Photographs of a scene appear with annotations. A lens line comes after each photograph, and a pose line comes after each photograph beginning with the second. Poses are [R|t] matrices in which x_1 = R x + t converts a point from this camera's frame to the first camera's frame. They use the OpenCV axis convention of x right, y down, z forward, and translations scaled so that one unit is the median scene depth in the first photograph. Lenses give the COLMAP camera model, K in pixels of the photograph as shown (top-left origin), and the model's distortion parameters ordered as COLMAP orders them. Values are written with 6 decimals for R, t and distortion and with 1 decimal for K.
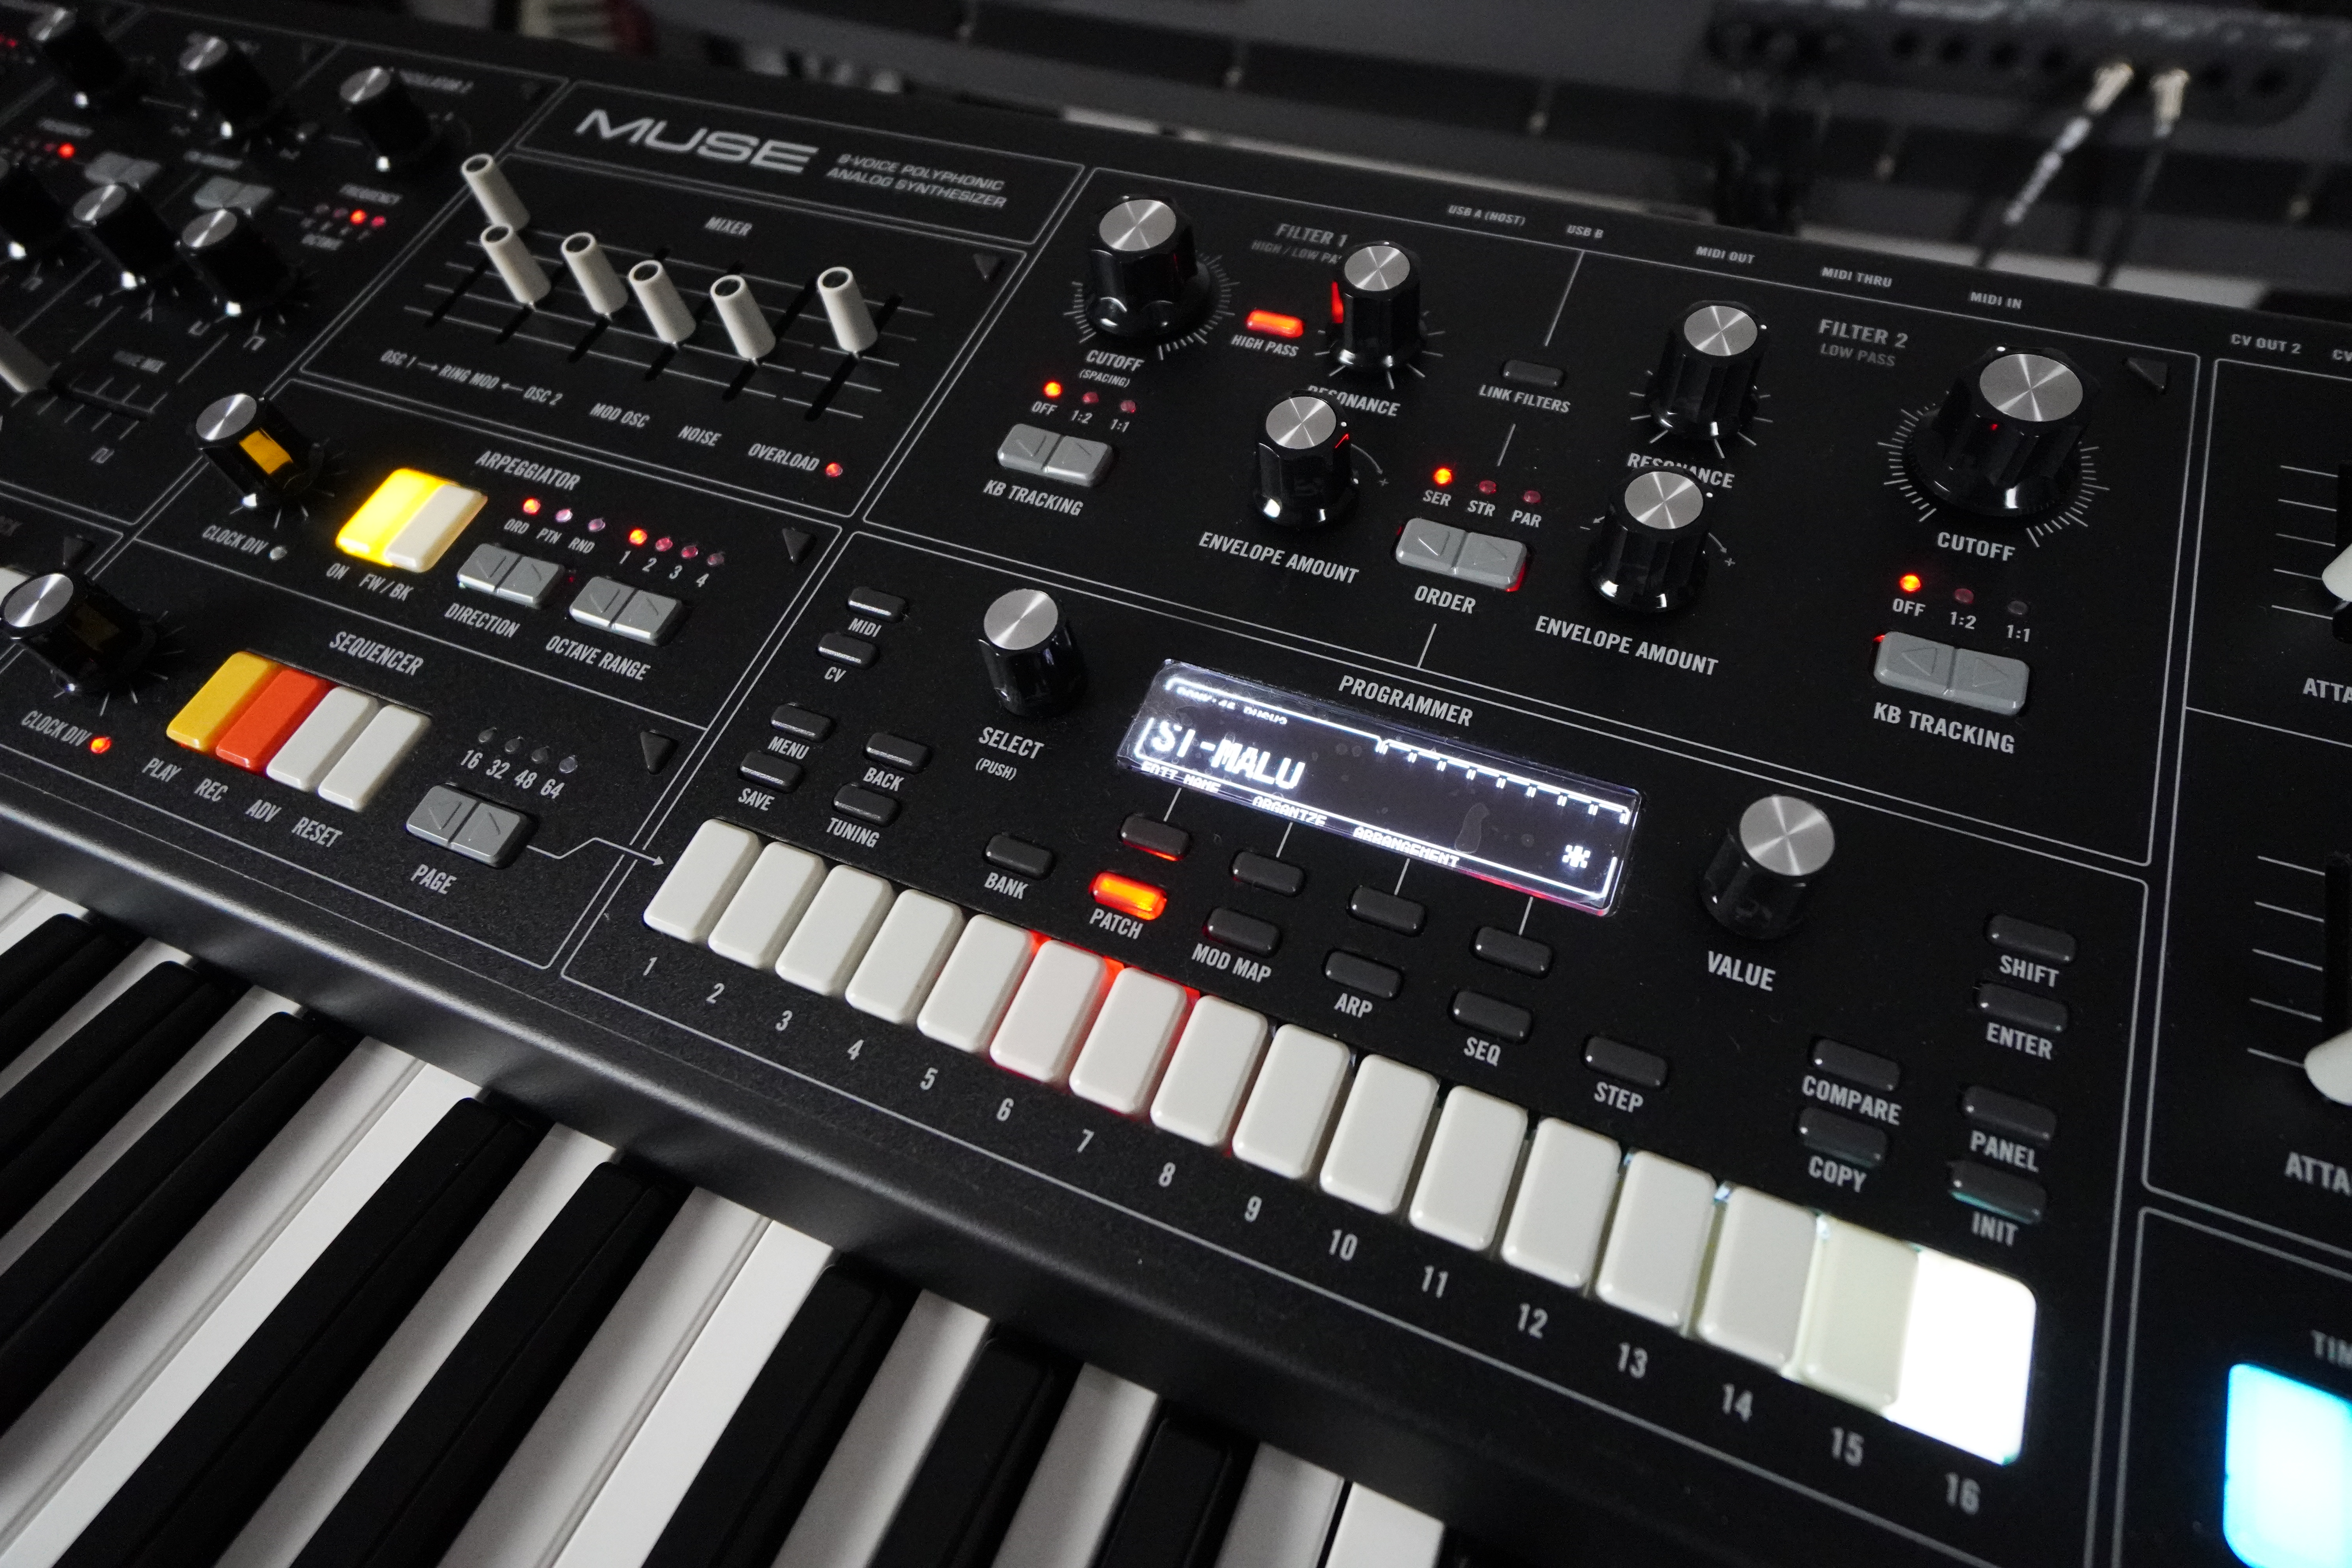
lens RADIAL K [[1361.1, 0, 1171.7], [0, 1361.1, 779.6], [0, 0, 1]] dist [-0.023618, 0.024910]
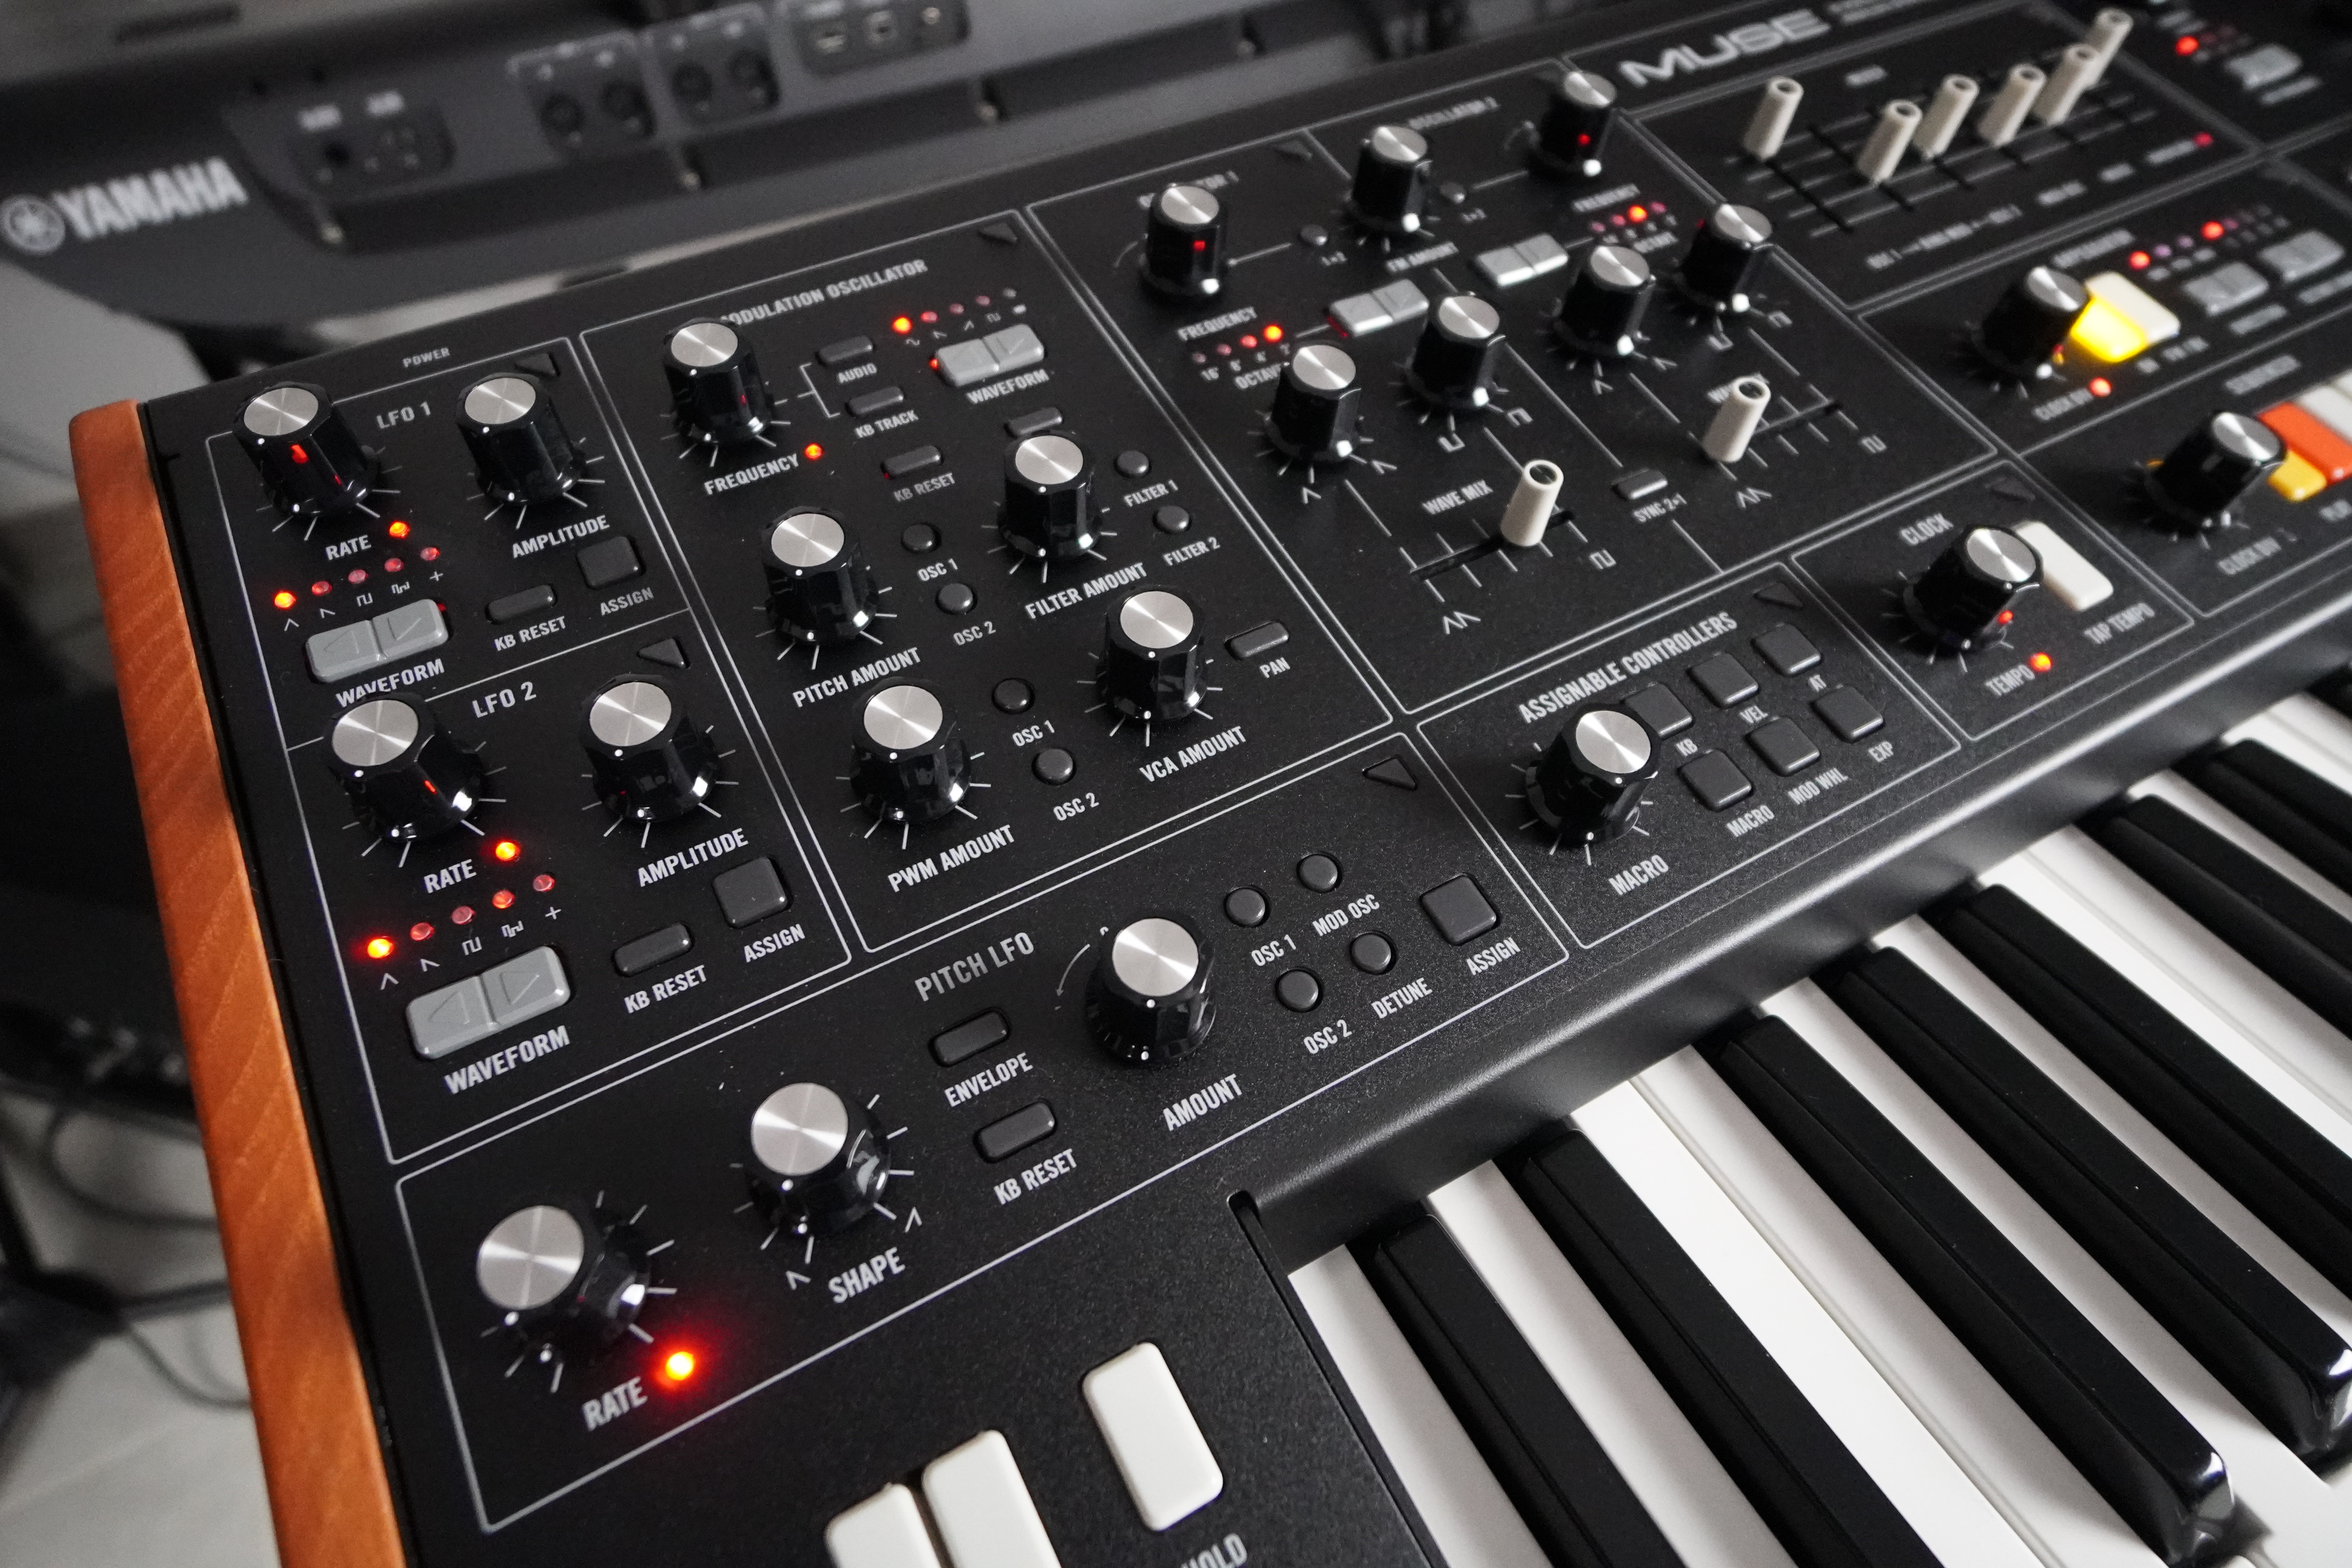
lens RADIAL K [[1387.9, 0, 1164.2], [0, 1387.9, 759.8], [0, 0, 1]] dist [-0.026309, 0.027483]
pose [[0.611583, -0.580201, 0.537897, -2.006294], [0.609289, 0.779088, 0.147606, -0.591135], [-0.504711, 0.237462, 0.829987, 0.555128]]
